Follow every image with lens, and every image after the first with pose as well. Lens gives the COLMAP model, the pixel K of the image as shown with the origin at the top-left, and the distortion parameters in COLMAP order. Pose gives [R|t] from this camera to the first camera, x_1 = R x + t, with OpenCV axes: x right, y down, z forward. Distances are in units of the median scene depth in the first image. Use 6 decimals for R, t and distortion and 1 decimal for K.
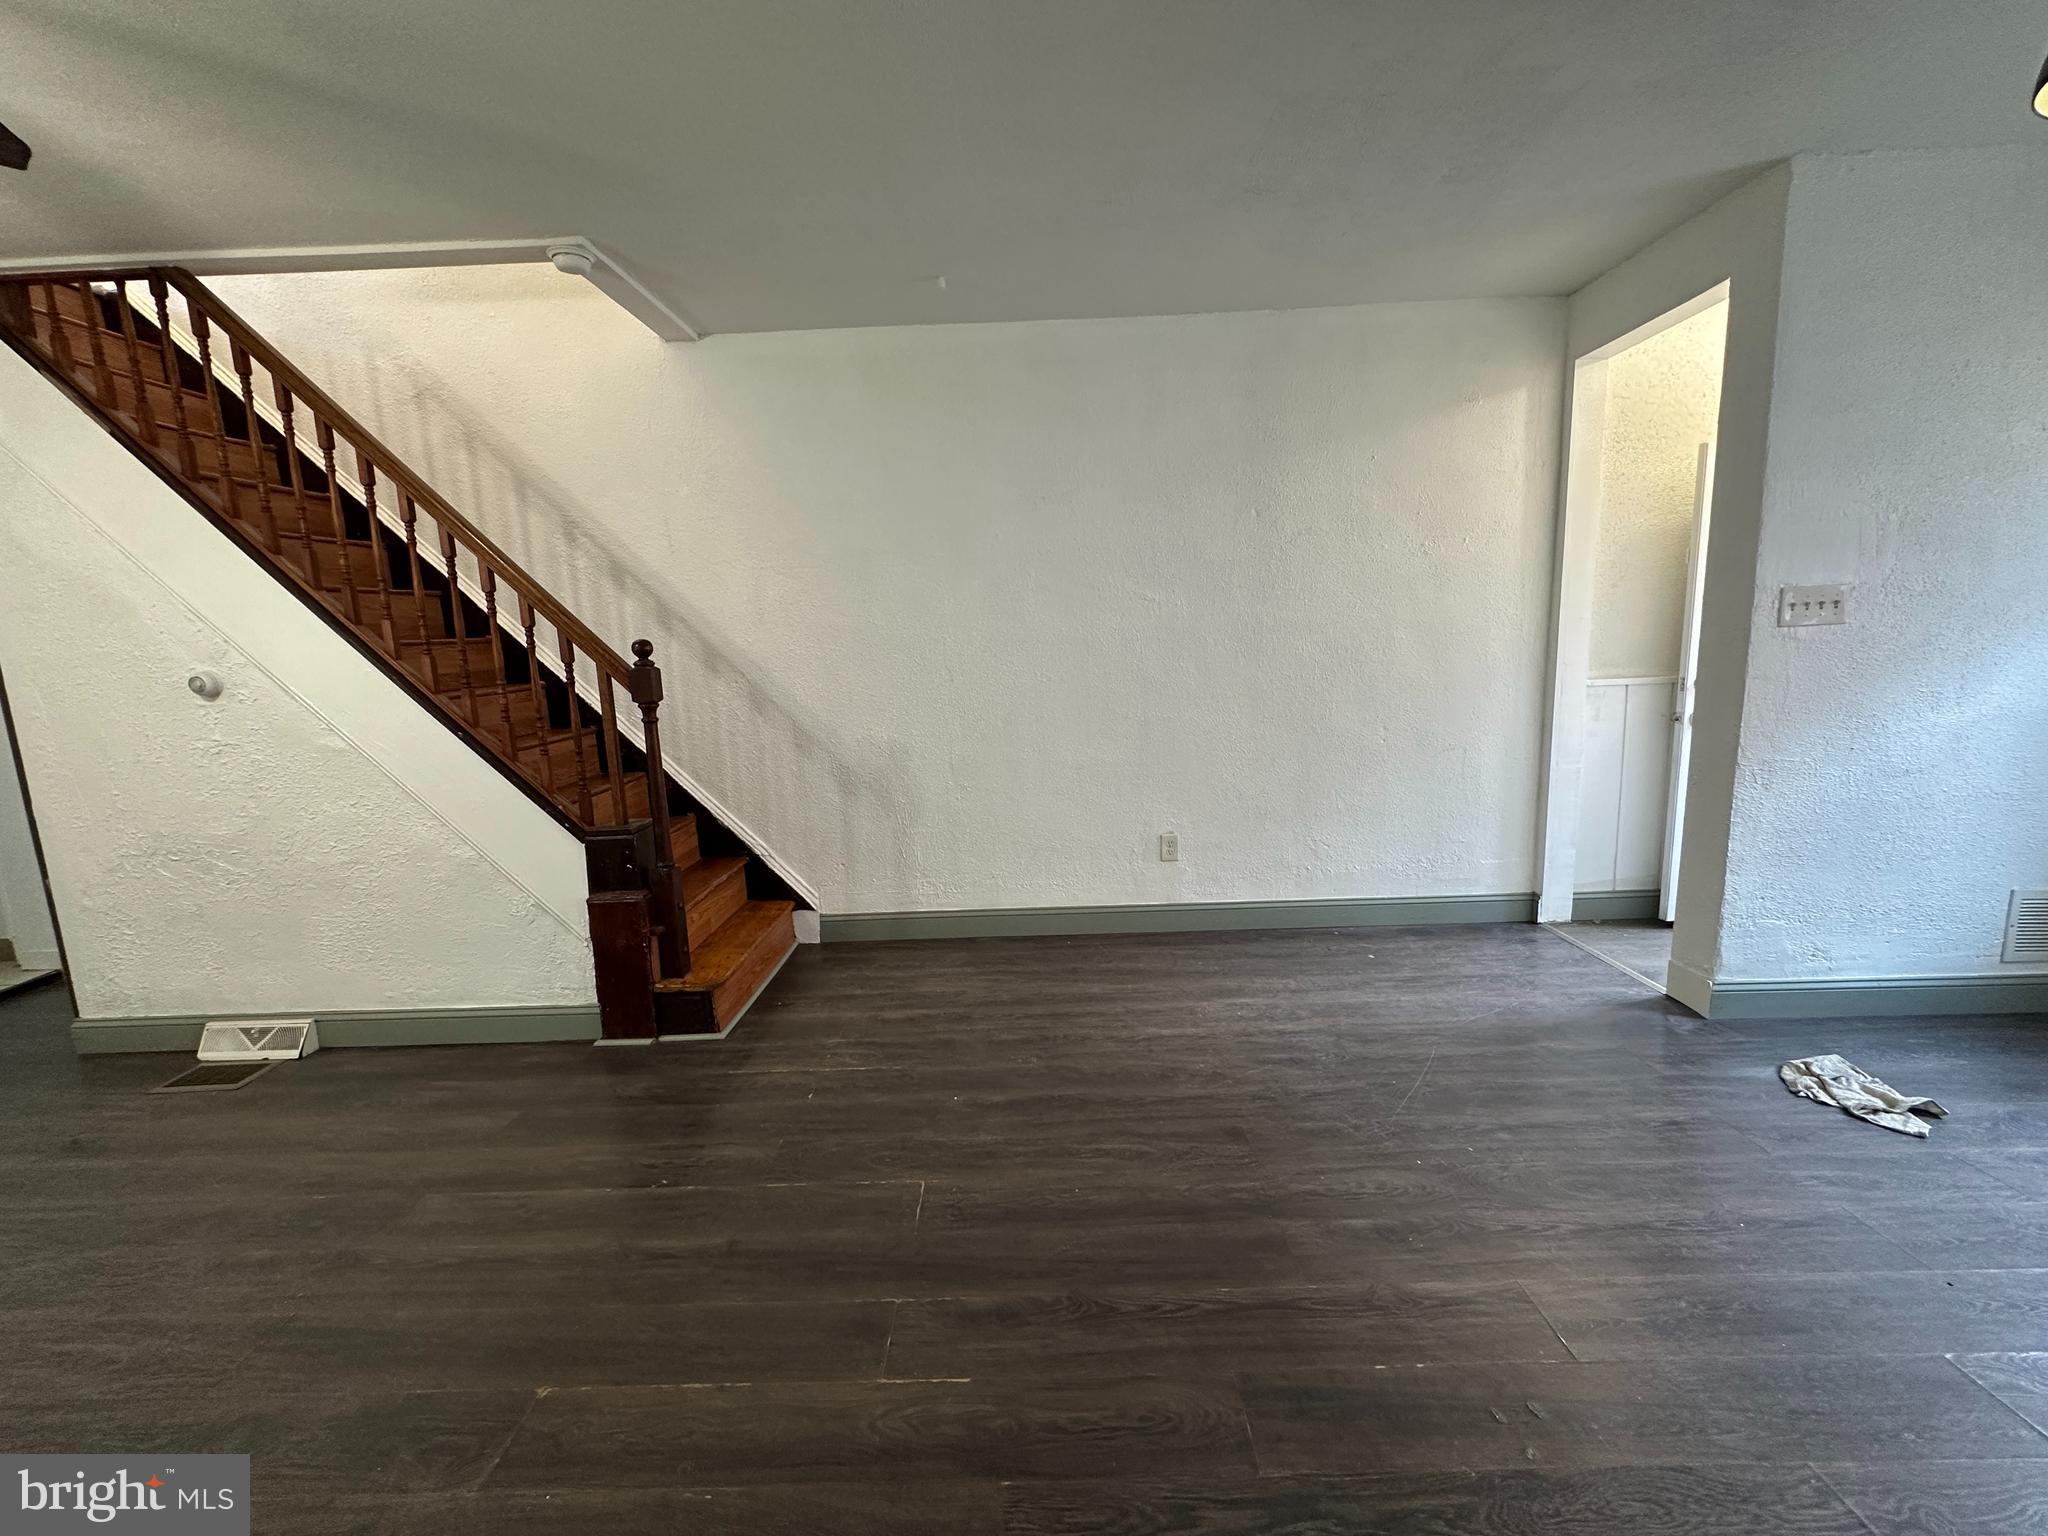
lens RADIAL K [[815.6, 0, 1024.0], [0, 815.6, 768.0], [0, 0, 1]] dist [0.000190, 0.000230]
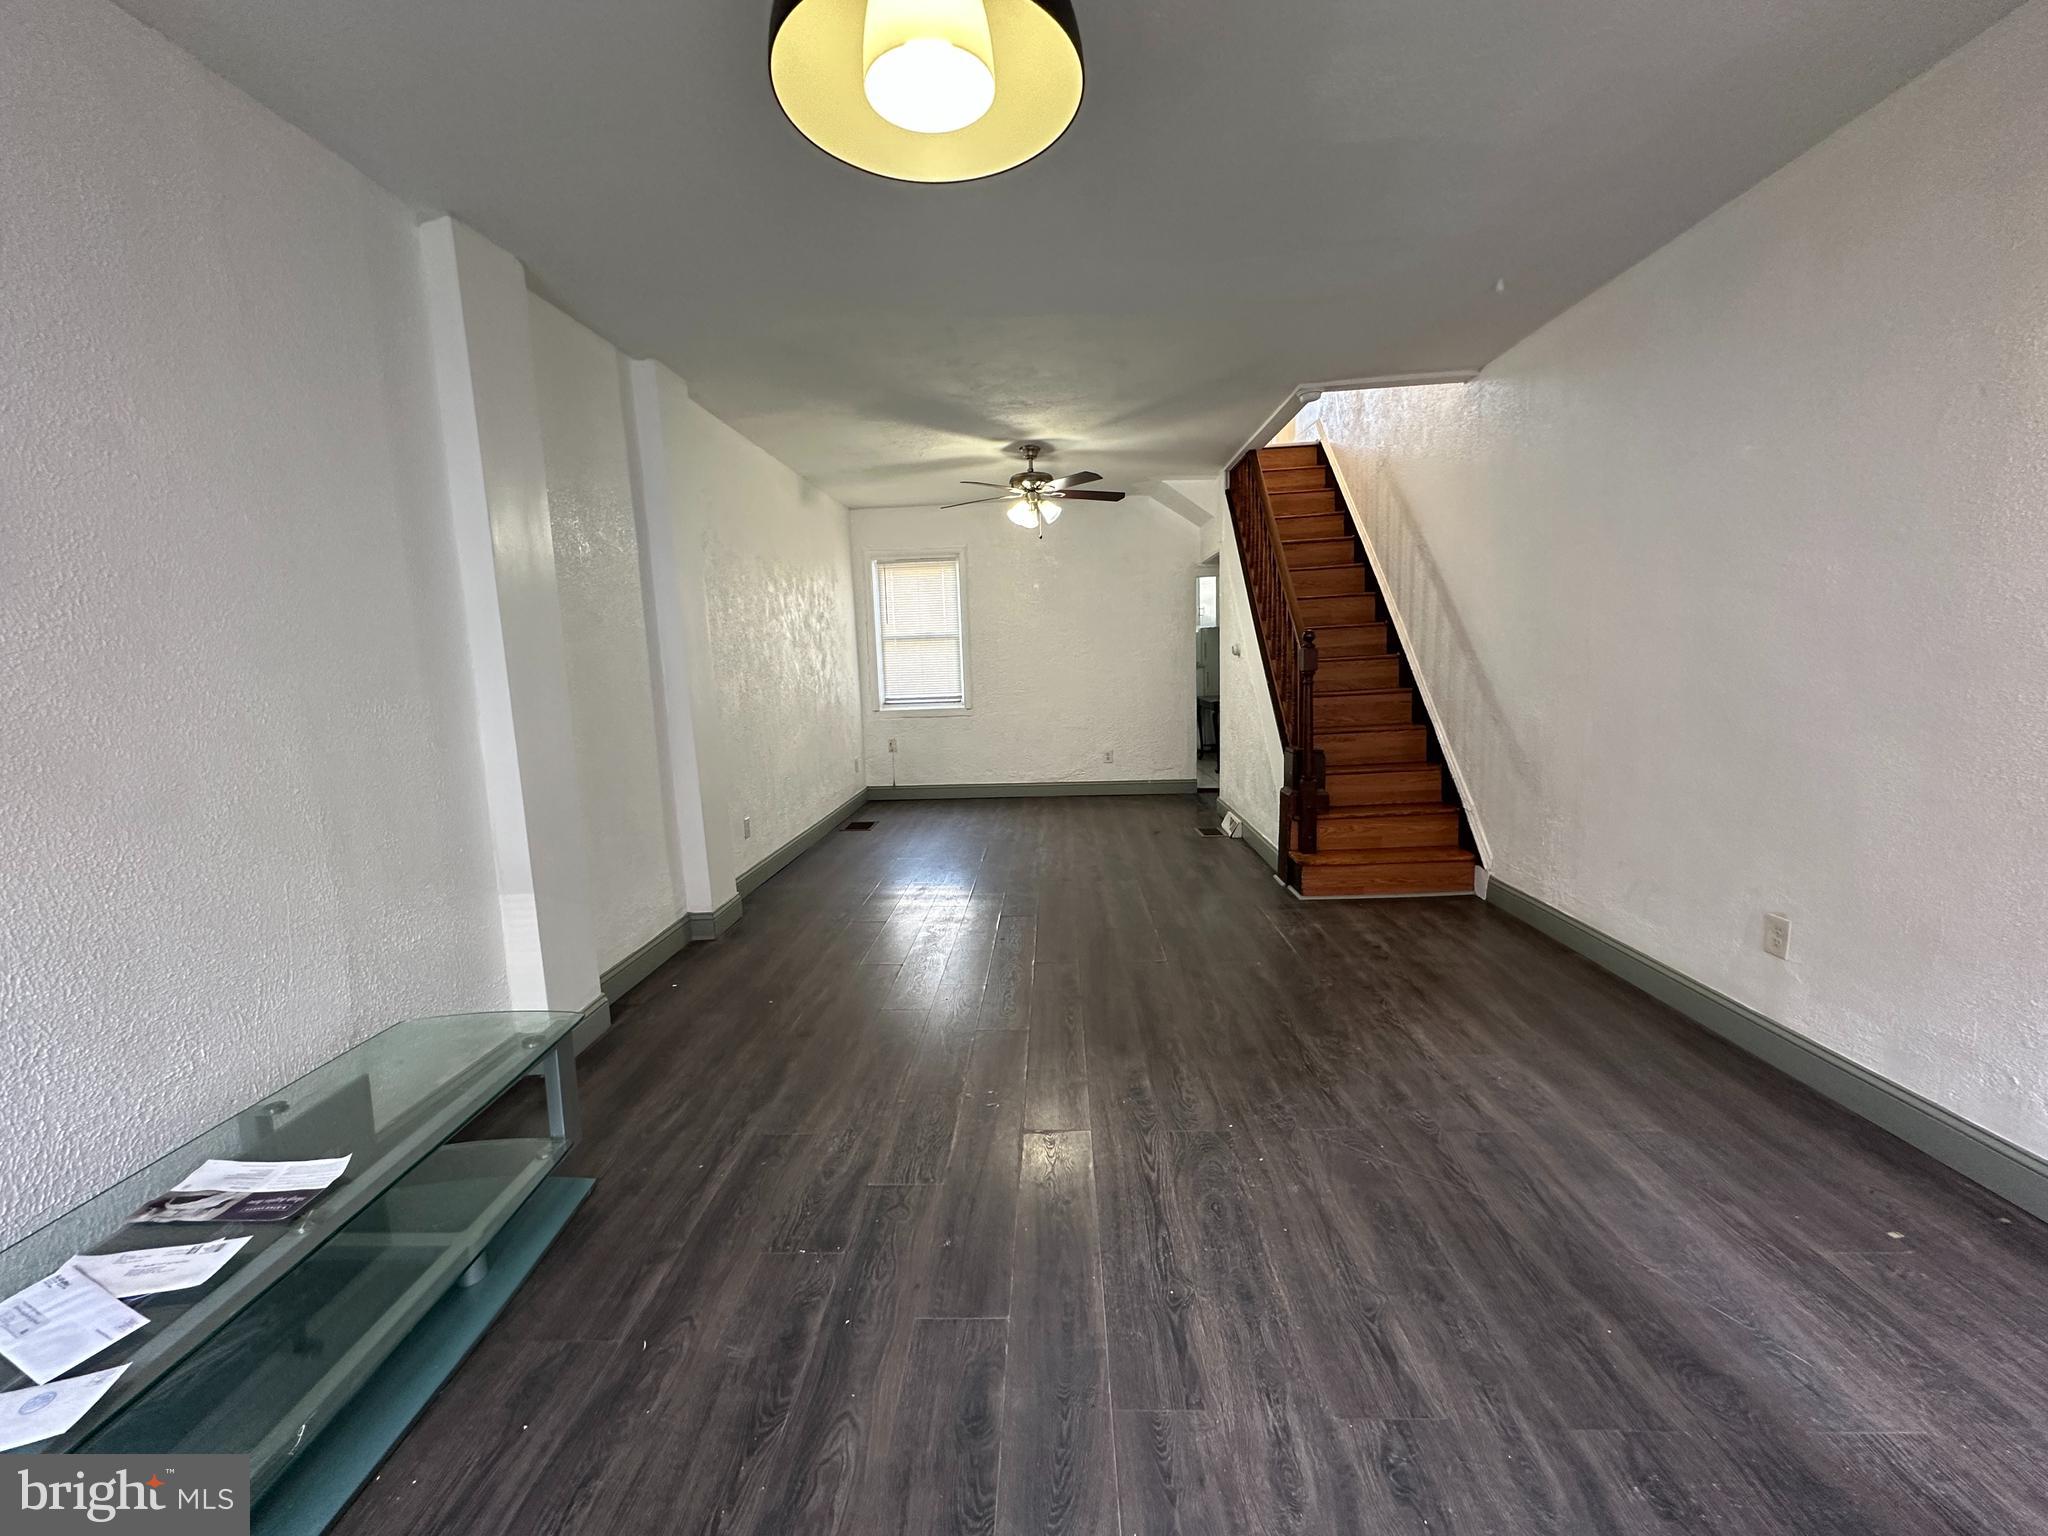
lens RADIAL K [[814.4, 0, 1024.0], [0, 814.4, 768.0], [0, 0, 1]] dist [0.001955, -0.000126]
pose [[-0.027438, 0.176128, -0.983985, 1.067848], [-0.115004, 0.977263, 0.178132, -0.110323], [0.992986, 0.118050, -0.006559, 0.481502]]
